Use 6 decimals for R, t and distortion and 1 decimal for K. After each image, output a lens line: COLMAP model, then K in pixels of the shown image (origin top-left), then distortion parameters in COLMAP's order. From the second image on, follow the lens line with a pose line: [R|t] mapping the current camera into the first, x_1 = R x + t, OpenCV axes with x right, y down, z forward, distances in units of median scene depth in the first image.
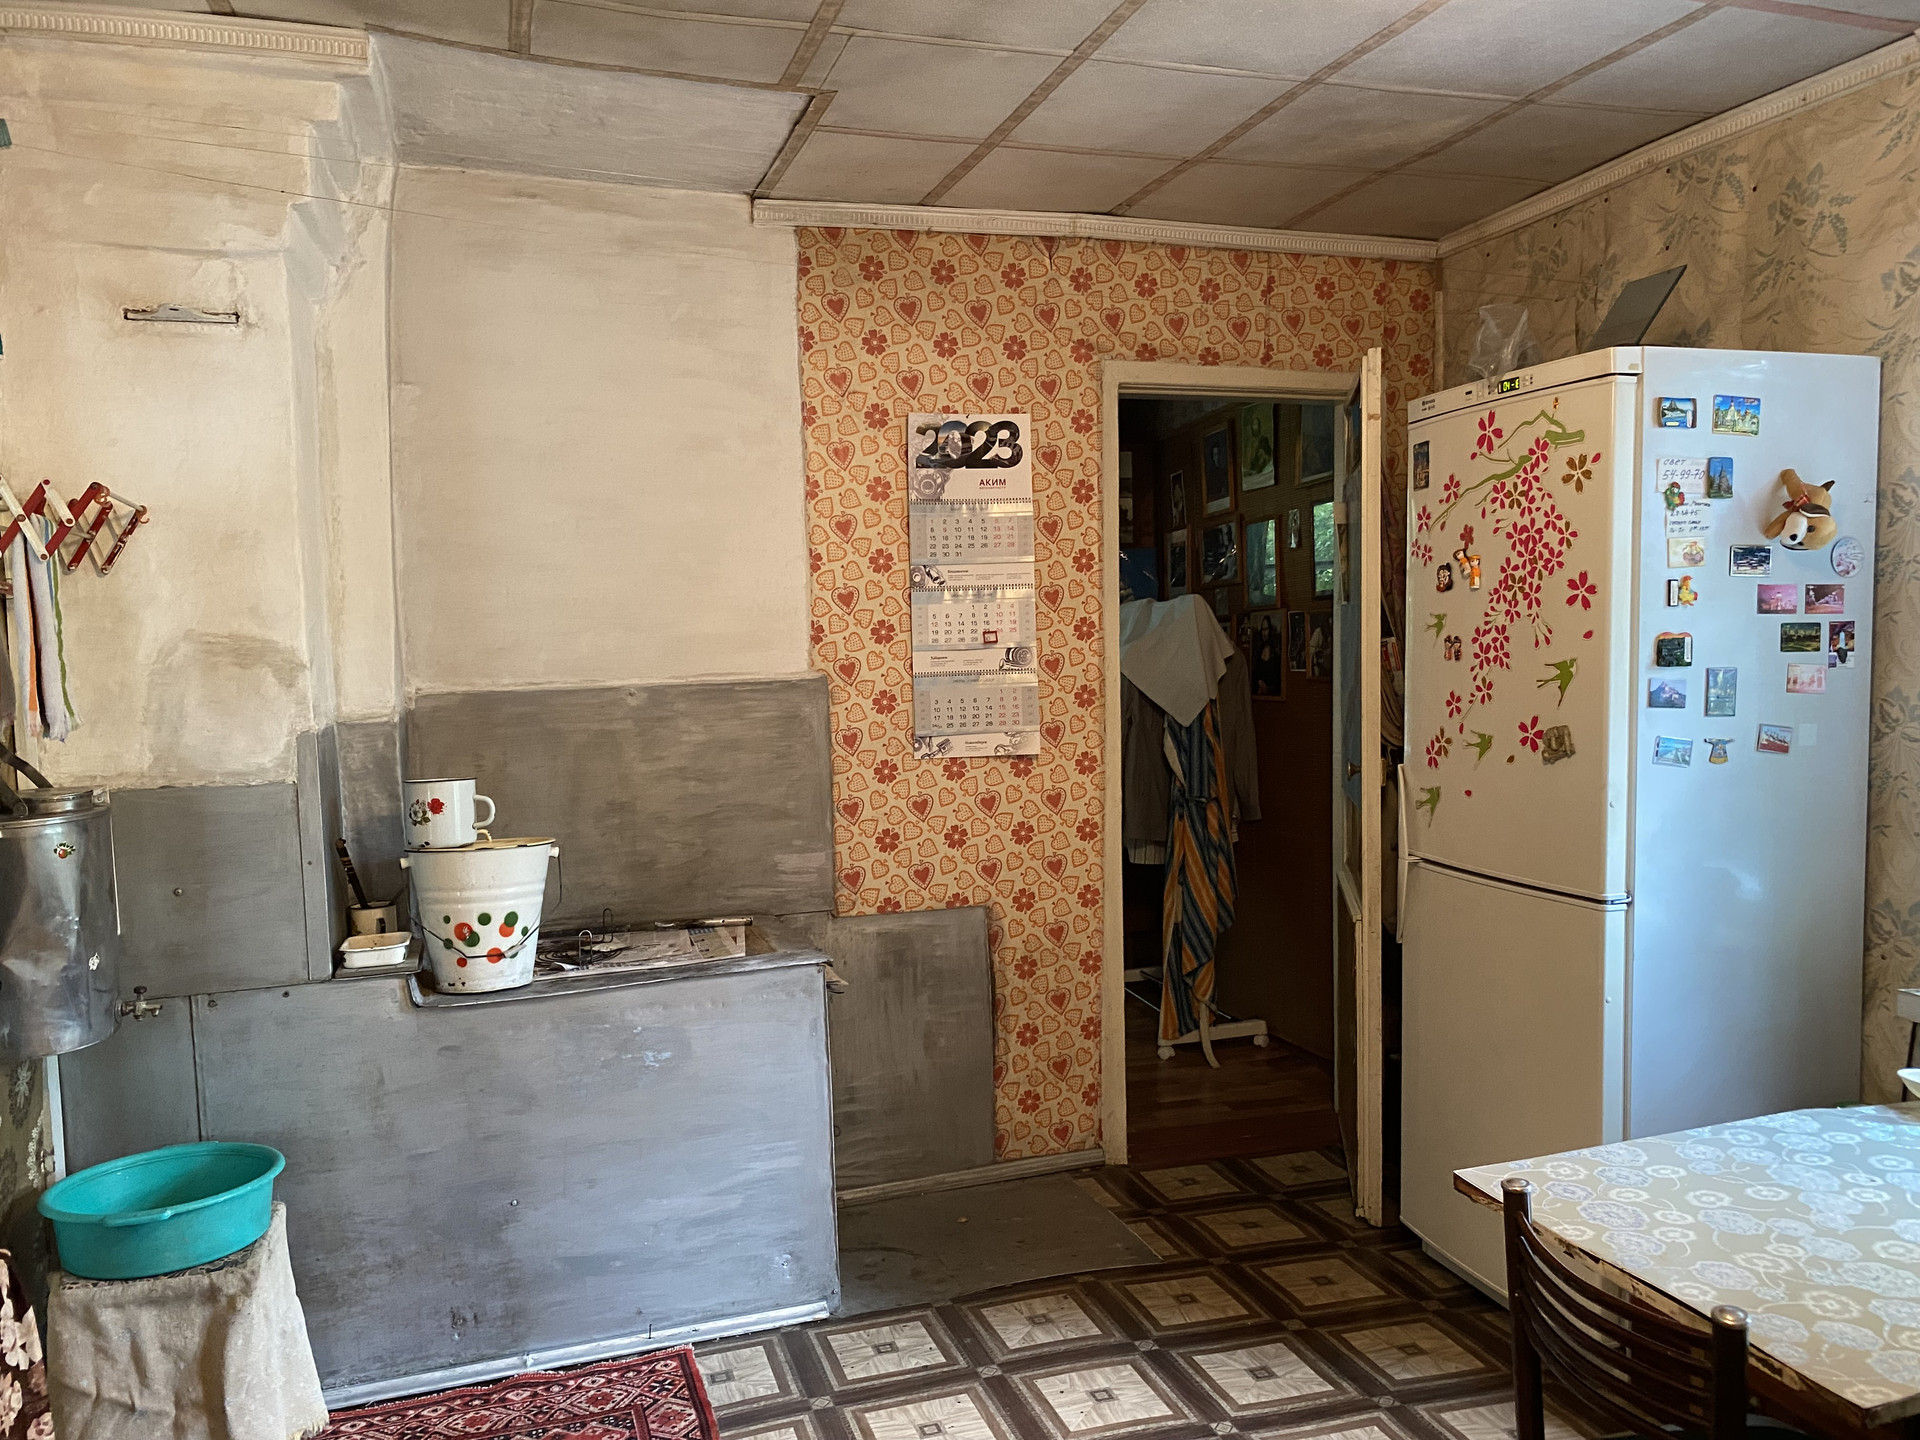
lens RADIAL K [[1446.1, 0, 954.0], [0, 1446.1, 727.7], [0, 0, 1]] dist [0.006525, 0.002343]
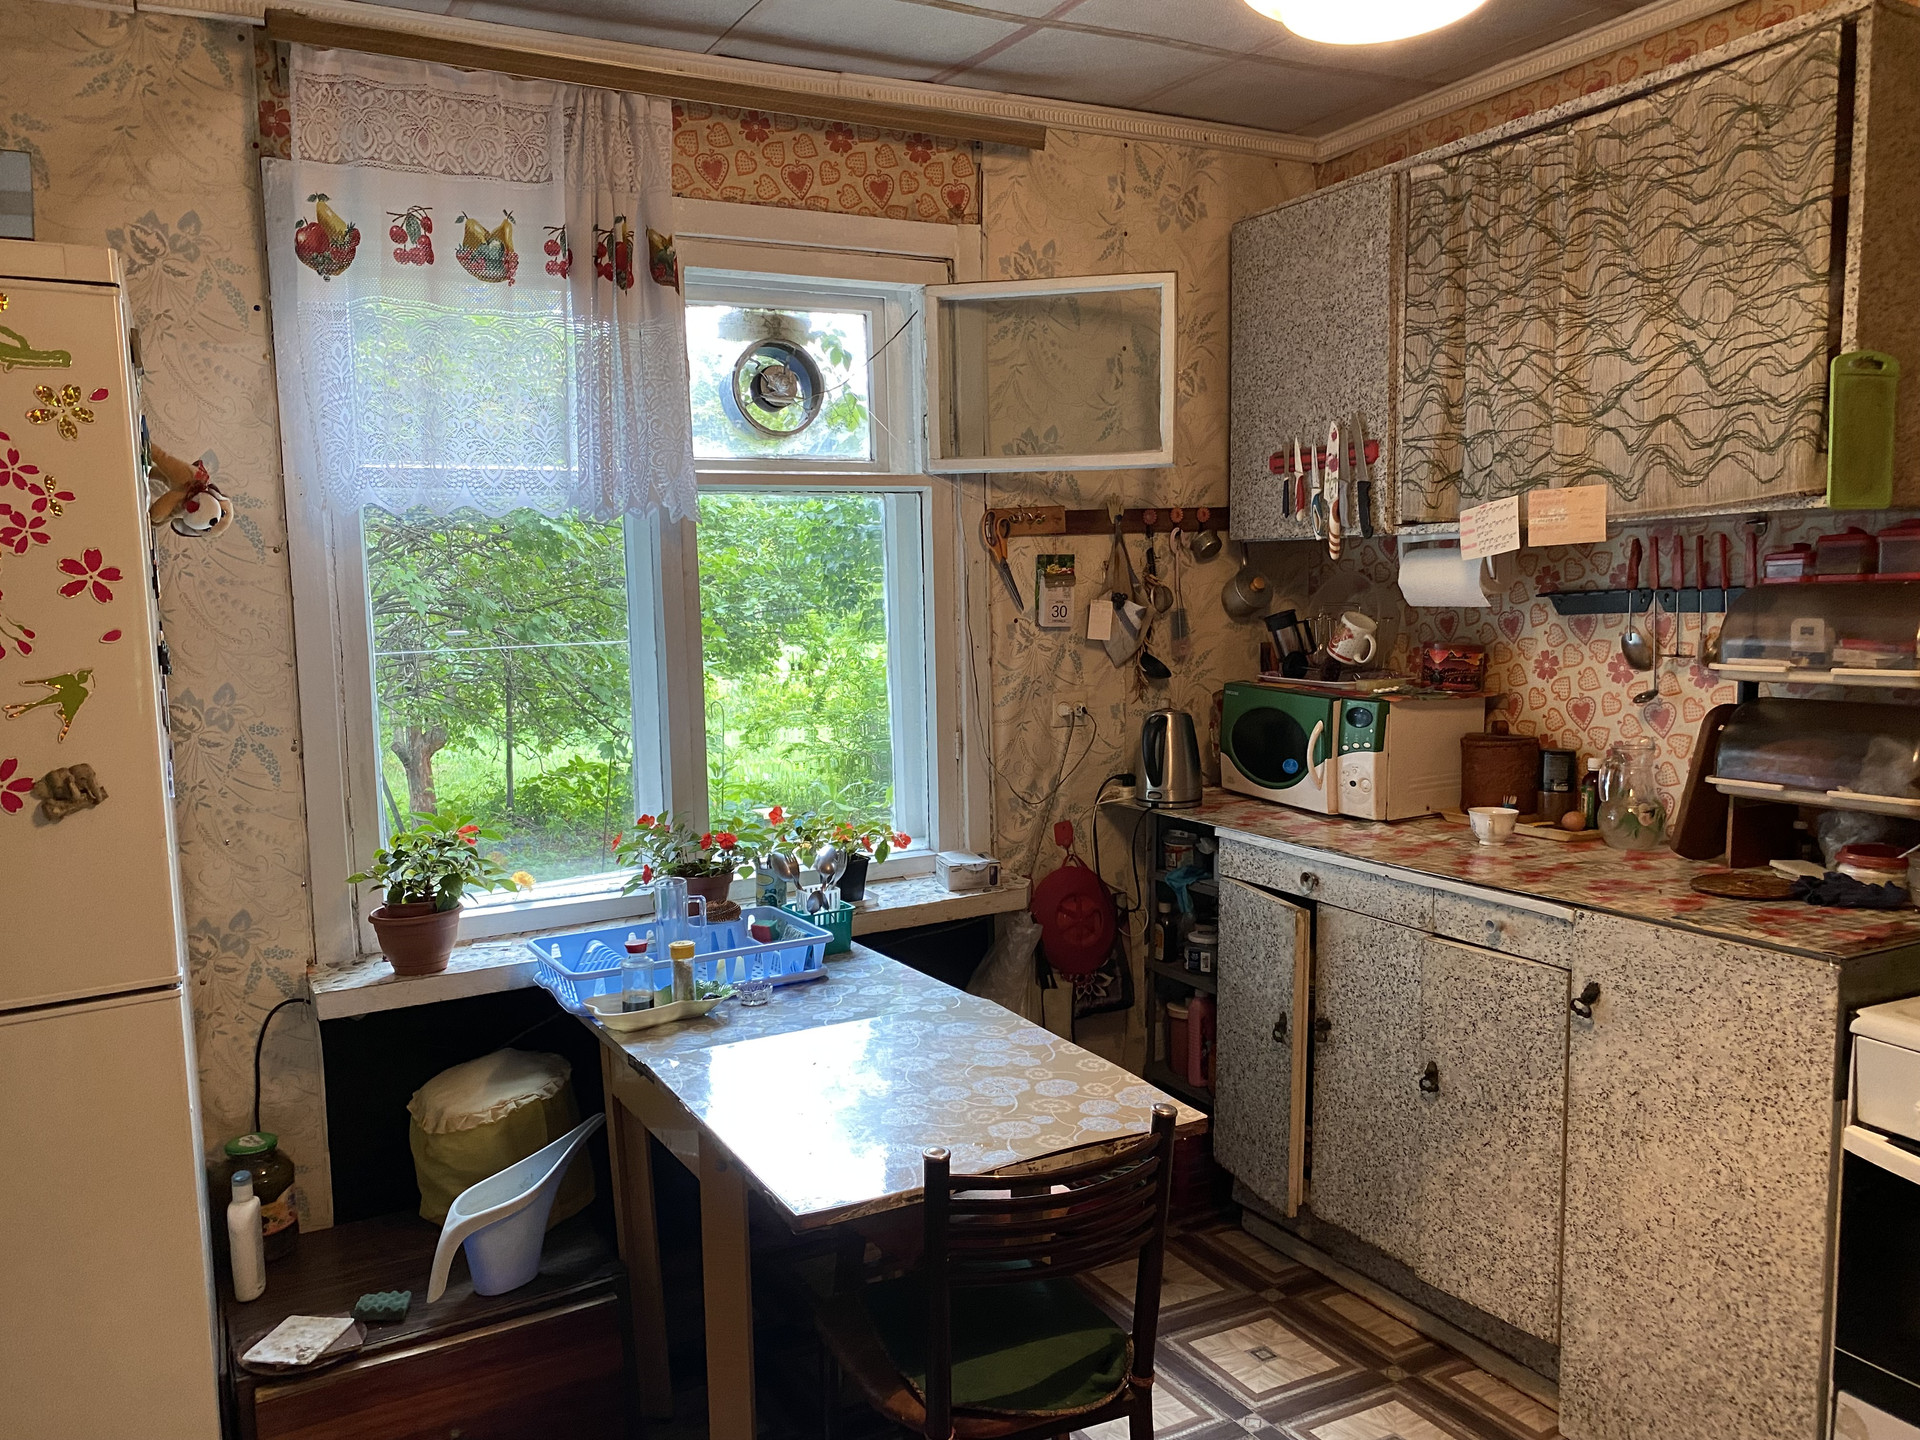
lens RADIAL K [[1446.1, 0, 955.2], [0, 1446.1, 718.3], [0, 0, 1]] dist [0.006525, 0.002343]
pose [[-0.195399, -0.067193, 0.978419, -0.361322], [0.098961, 0.991207, 0.087834, -0.044313], [-0.975718, 0.113988, -0.187032, 0.714811]]
